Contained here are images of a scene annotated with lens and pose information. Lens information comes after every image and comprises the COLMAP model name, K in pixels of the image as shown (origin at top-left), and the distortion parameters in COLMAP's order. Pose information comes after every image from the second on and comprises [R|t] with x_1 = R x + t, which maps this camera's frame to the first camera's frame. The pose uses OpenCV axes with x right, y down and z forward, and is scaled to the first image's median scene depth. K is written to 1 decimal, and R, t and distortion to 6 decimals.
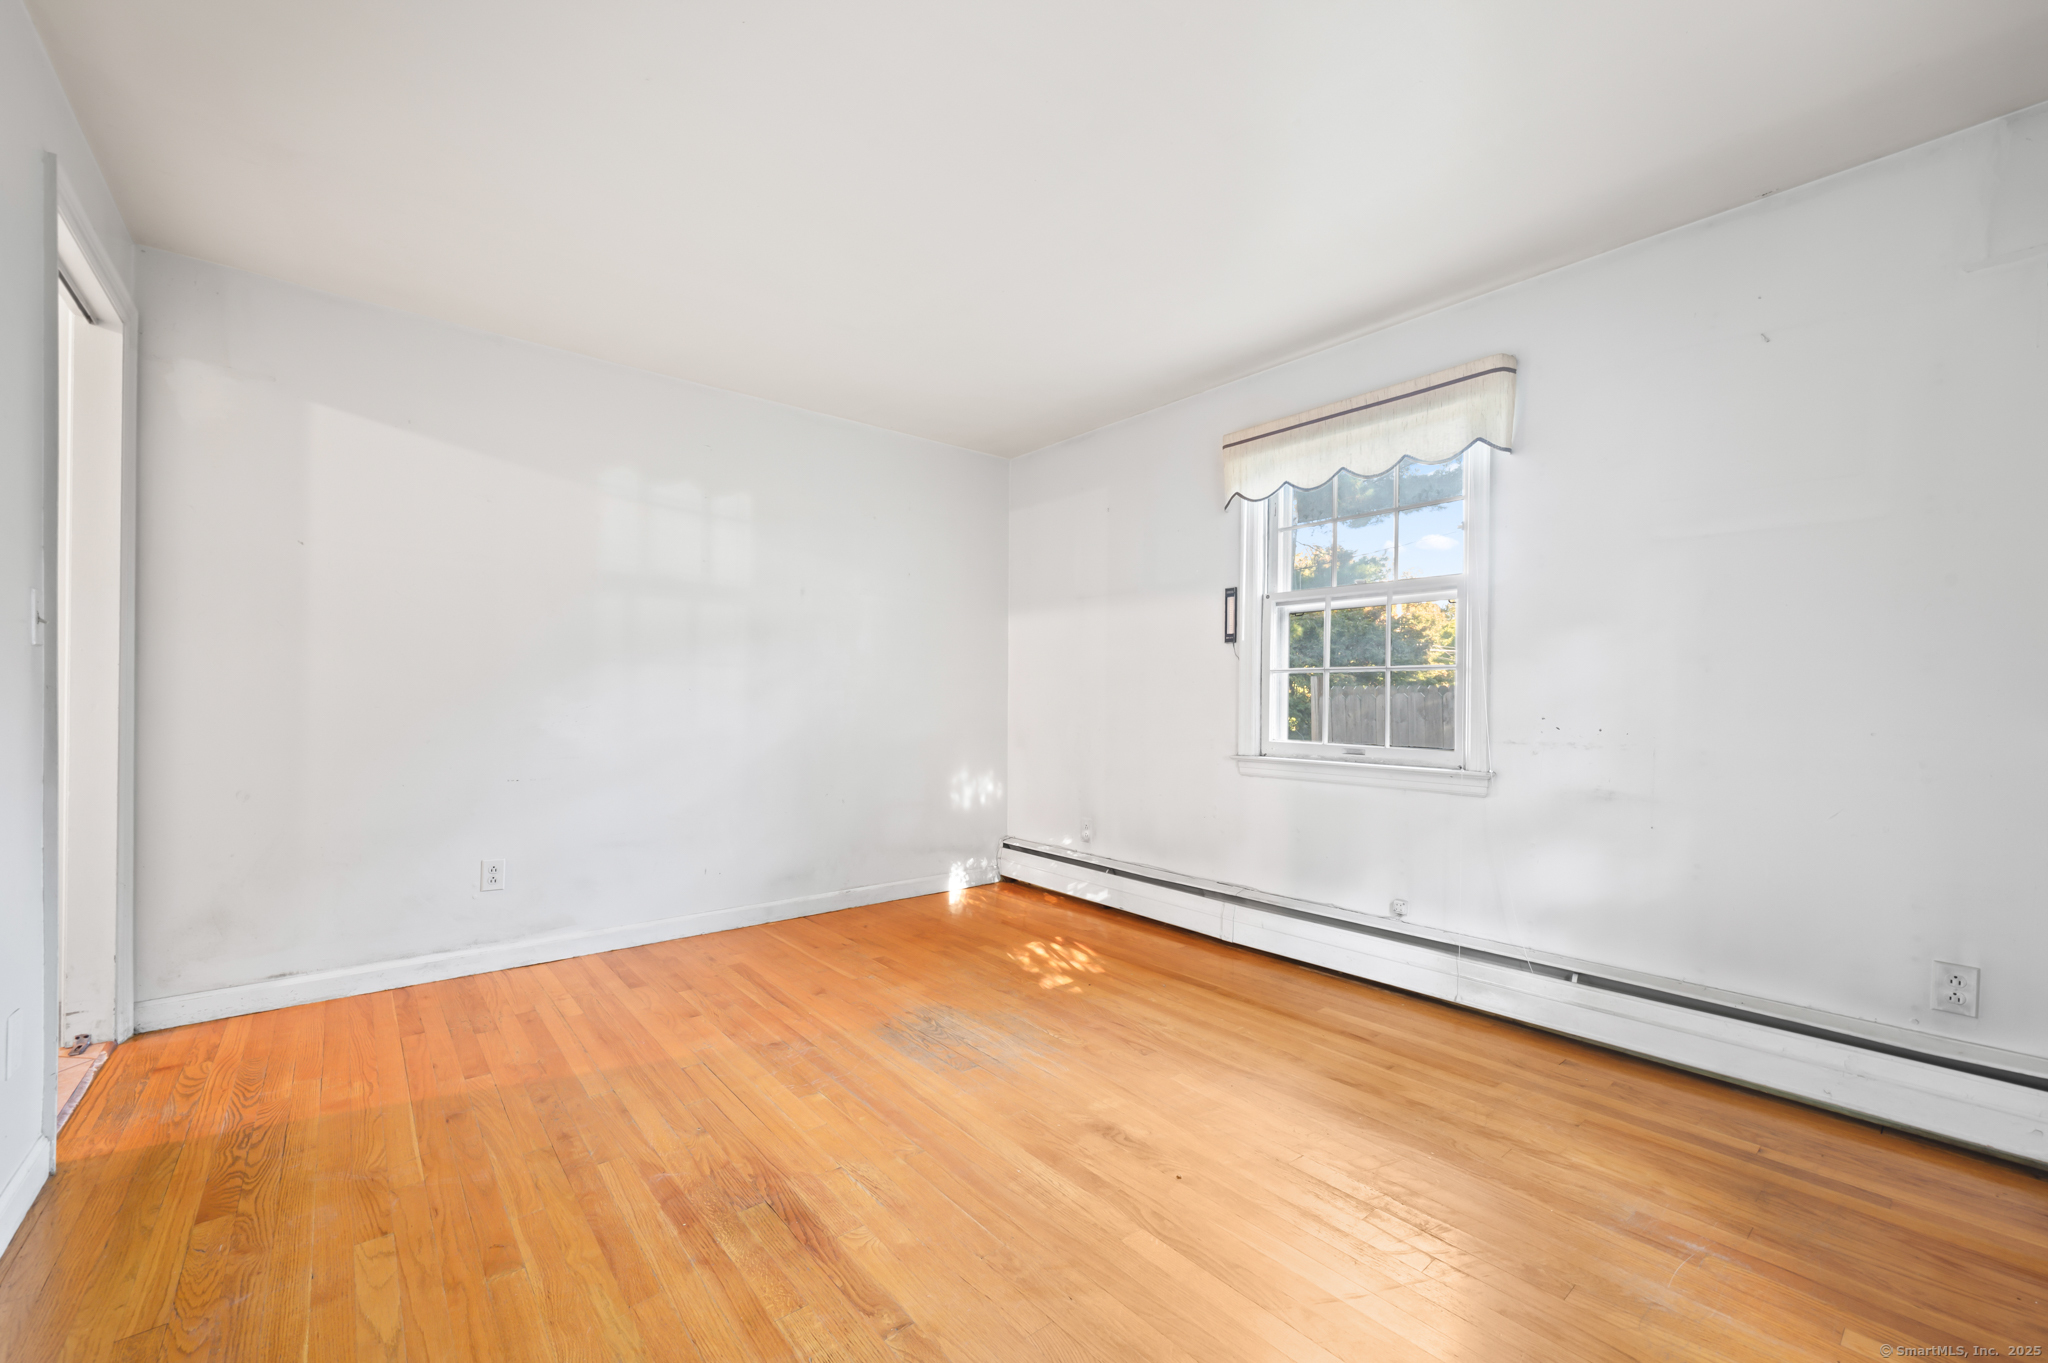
lens RADIAL K [[831.7, 0, 1026.1], [0, 831.7, 699.6], [0, 0, 1]] dist [0.000982, 0.000056]
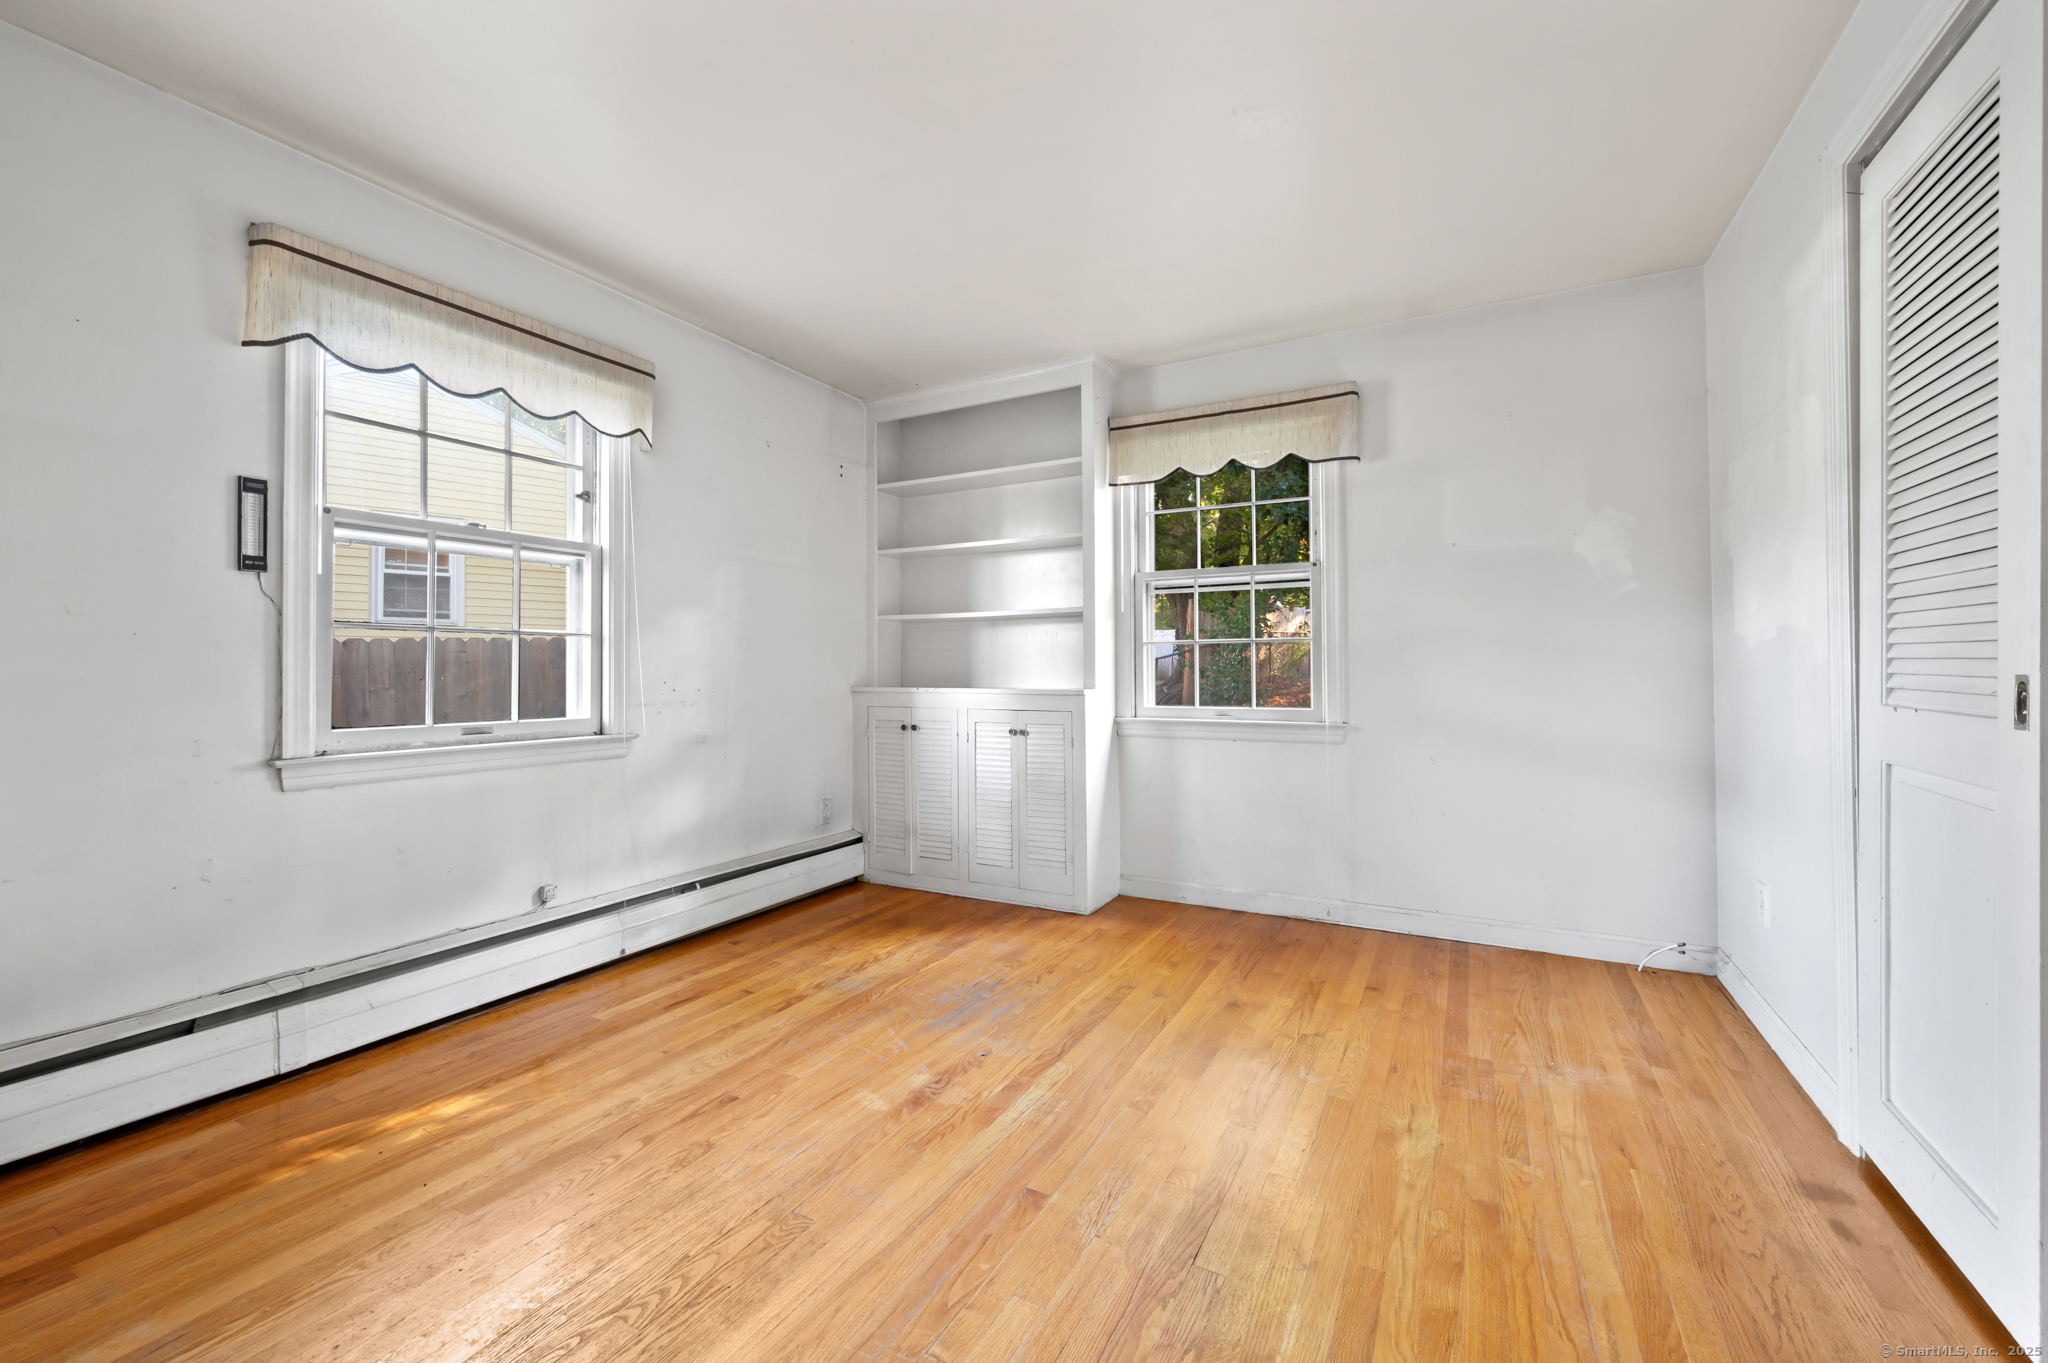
lens RADIAL K [[808.3, 0, 1040.7], [0, 808.3, 650.9], [0, 0, 1]] dist [0.000893, 0.000102]
pose [[-0.373028, 0.015792, 0.927686, -0.610563], [-0.000567, 0.999851, -0.017249, -0.003250], [-0.927820, -0.006960, -0.372963, 0.864292]]
